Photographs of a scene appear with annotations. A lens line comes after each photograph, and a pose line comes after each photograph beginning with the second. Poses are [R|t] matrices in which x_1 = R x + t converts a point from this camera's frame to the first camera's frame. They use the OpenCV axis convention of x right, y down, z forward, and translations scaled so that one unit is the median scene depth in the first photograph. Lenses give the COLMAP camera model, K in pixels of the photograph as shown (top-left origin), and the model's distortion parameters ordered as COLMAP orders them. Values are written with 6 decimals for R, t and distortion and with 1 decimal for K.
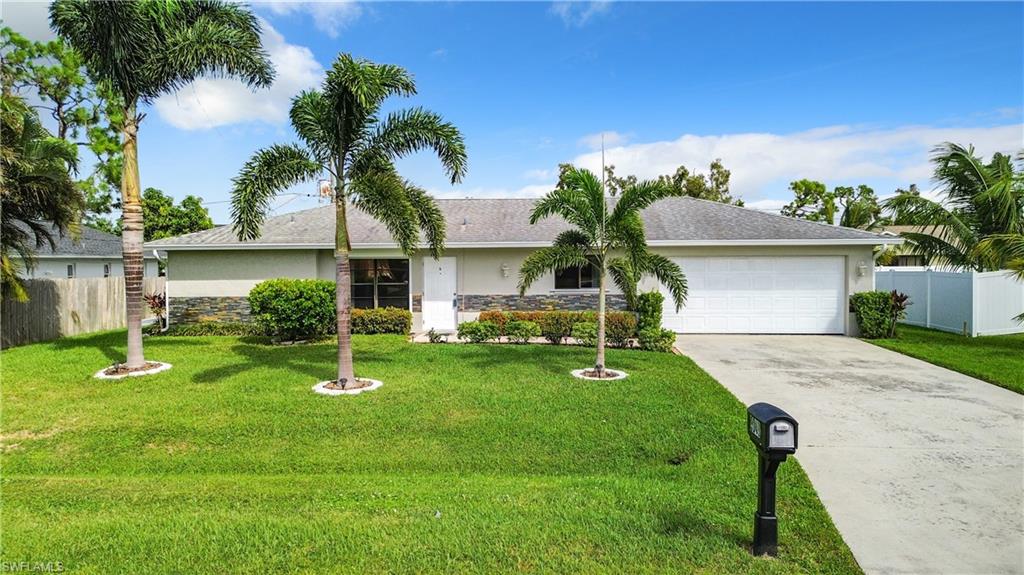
lens RADIAL K [[718.1, 0, 512.0], [0, 718.1, 287.5], [0, 0, 1]] dist [0.071385, -0.111336]
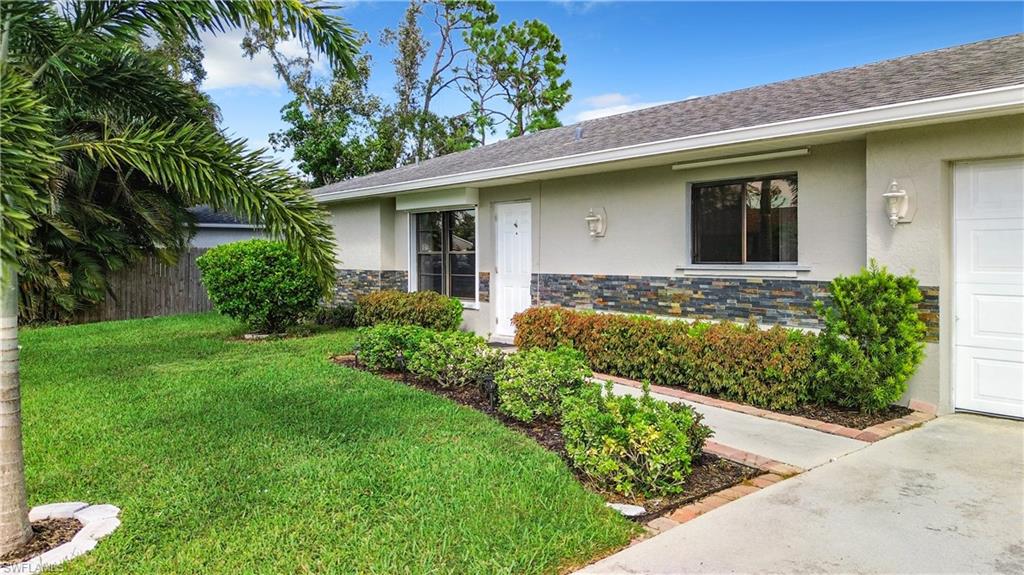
lens RADIAL K [[718.1, 0, 512.0], [0, 718.1, 287.5], [0, 0, 1]] dist [0.071385, -0.111336]
pose [[0.664751, 0.034301, -0.746277, 0.304827], [-0.024235, 0.999410, 0.024348, 0.008152], [0.746672, 0.001900, 0.665190, 0.643577]]
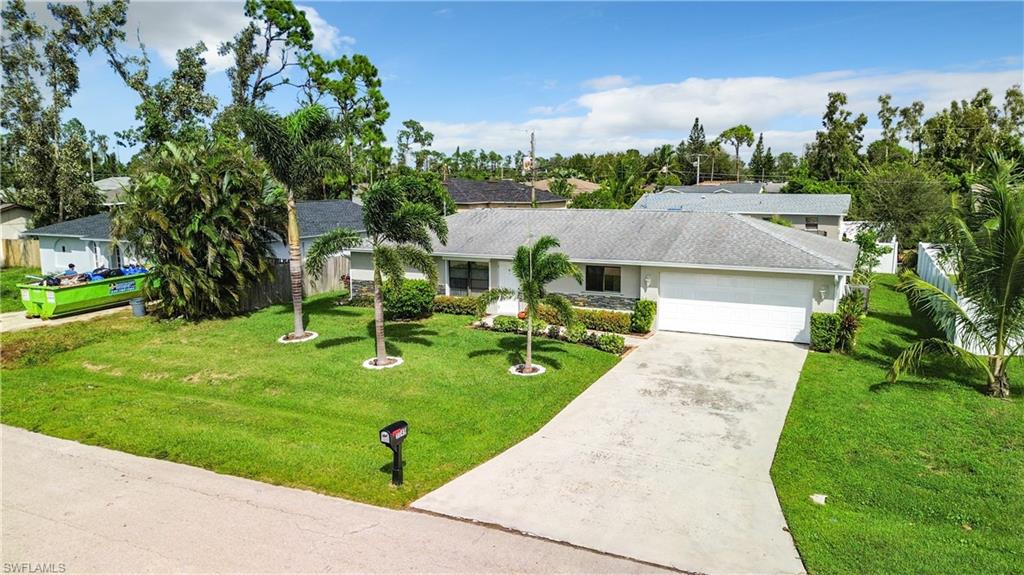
lens RADIAL K [[718.1, 0, 512.0], [0, 718.1, 287.5], [0, 0, 1]] dist [0.071385, -0.111336]
pose [[0.911676, 0.061989, -0.406207, 0.478326], [-0.013254, 0.992477, 0.121711, -0.164362], [0.410696, -0.105577, 0.905639, -0.268085]]
